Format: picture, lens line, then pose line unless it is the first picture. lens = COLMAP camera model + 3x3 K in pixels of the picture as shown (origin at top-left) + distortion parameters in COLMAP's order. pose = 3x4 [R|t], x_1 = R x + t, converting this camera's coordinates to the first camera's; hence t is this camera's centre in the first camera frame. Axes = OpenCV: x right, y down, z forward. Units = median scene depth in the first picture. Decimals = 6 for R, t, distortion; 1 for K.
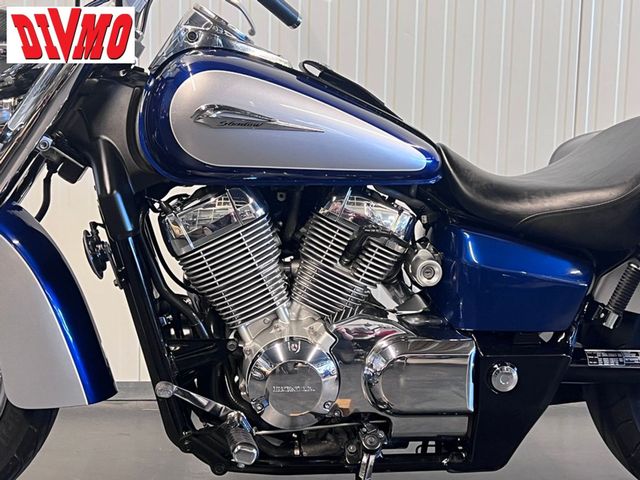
lens RADIAL K [[1010.9, 0, 326.5], [0, 1010.9, 245.1], [0, 0, 1]] dist [0.146836, 0.000000]
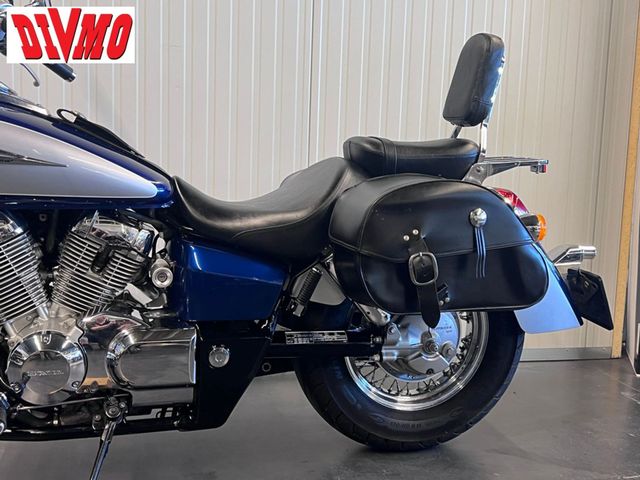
lens RADIAL K [[793.5, 0, 323.7], [0, 793.5, 239.3], [0, 0, 1]] dist [0.085835, 0.000000]
pose [[0.986128, -0.008332, 0.165780, 0.136116], [0.009714, 0.999924, -0.007530, -0.010931], [-0.165705, 0.009035, 0.986134, -0.030117]]
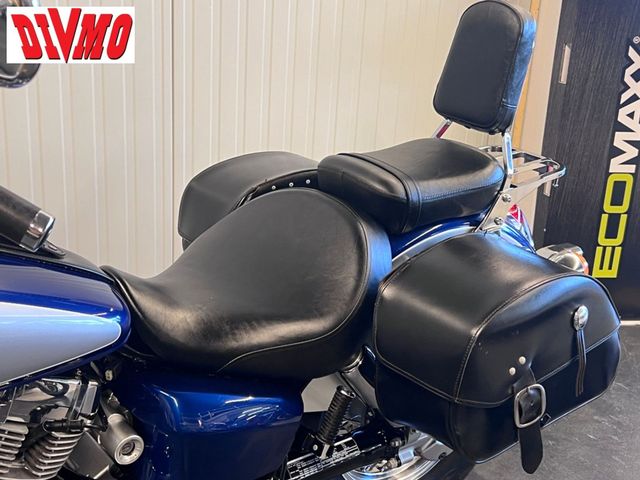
lens RADIAL K [[882.2, 0, 317.4], [0, 882.2, 236.6], [0, 0, 1]] dist [0.108529, 0.000000]
pose [[0.855577, -0.151580, 0.494986, -0.098336], [0.037021, 0.971639, 0.233554, -0.301037], [-0.516350, -0.181499, 0.836924, 0.349552]]
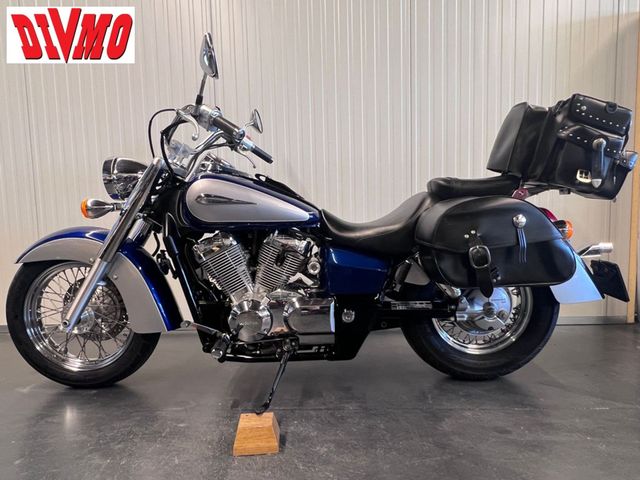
lens RADIAL K [[413.7, 0, 314.6], [0, 413.7, 249.4], [0, 0, 1]] dist [-0.003921, 0.007708]
pose [[0.991920, -0.037187, -0.121289, 0.209876], [0.032214, 0.998568, -0.042715, 0.025390], [0.122704, 0.038463, 0.991698, 0.128173]]
